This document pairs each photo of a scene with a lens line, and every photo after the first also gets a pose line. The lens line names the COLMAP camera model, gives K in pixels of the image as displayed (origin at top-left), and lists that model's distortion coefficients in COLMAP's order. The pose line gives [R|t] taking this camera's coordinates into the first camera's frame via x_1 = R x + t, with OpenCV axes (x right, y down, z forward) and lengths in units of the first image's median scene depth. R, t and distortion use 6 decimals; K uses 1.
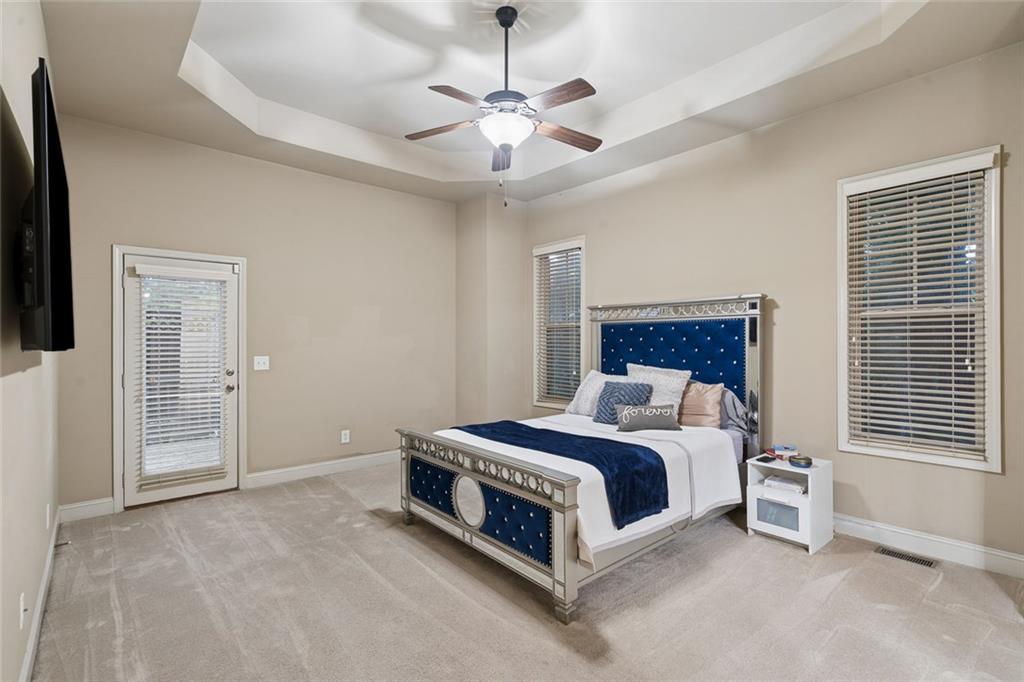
lens RADIAL K [[471.9, 0, 511.3], [0, 471.9, 340.2], [0, 0, 1]] dist [0.000194, -0.000230]
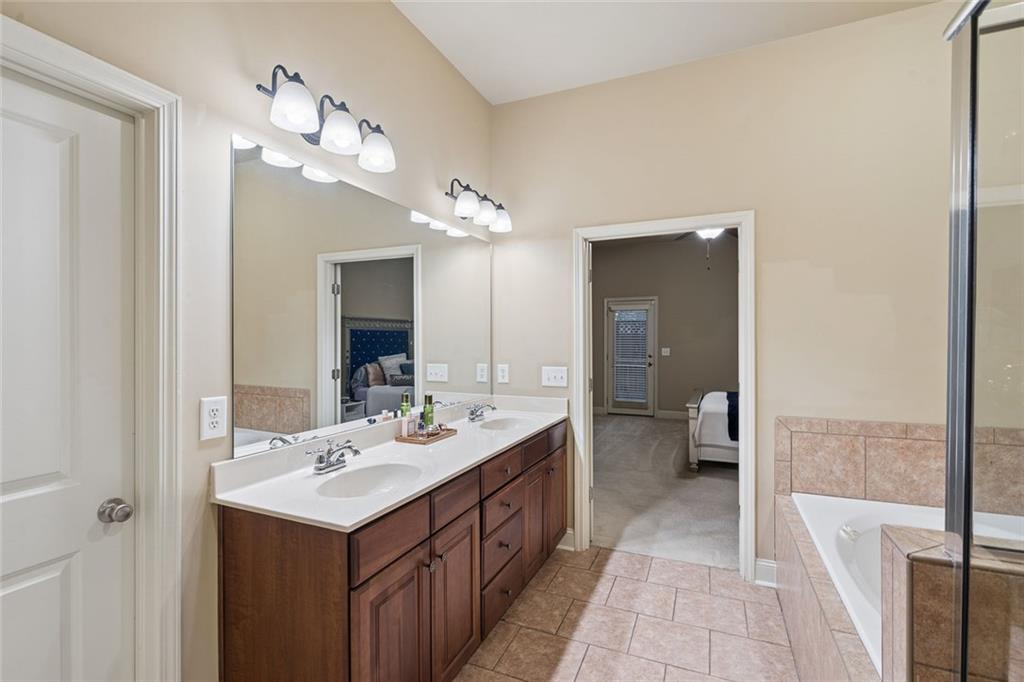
lens RADIAL K [[471.9, 0, 510.9], [0, 471.9, 341.2], [0, 0, 1]] dist [0.000194, -0.000230]
pose [[0.433093, 0.004068, -0.901340, 0.909312], [-0.000631, 0.999991, 0.004210, -0.001031], [0.901349, -0.001254, 0.433091, -0.361436]]
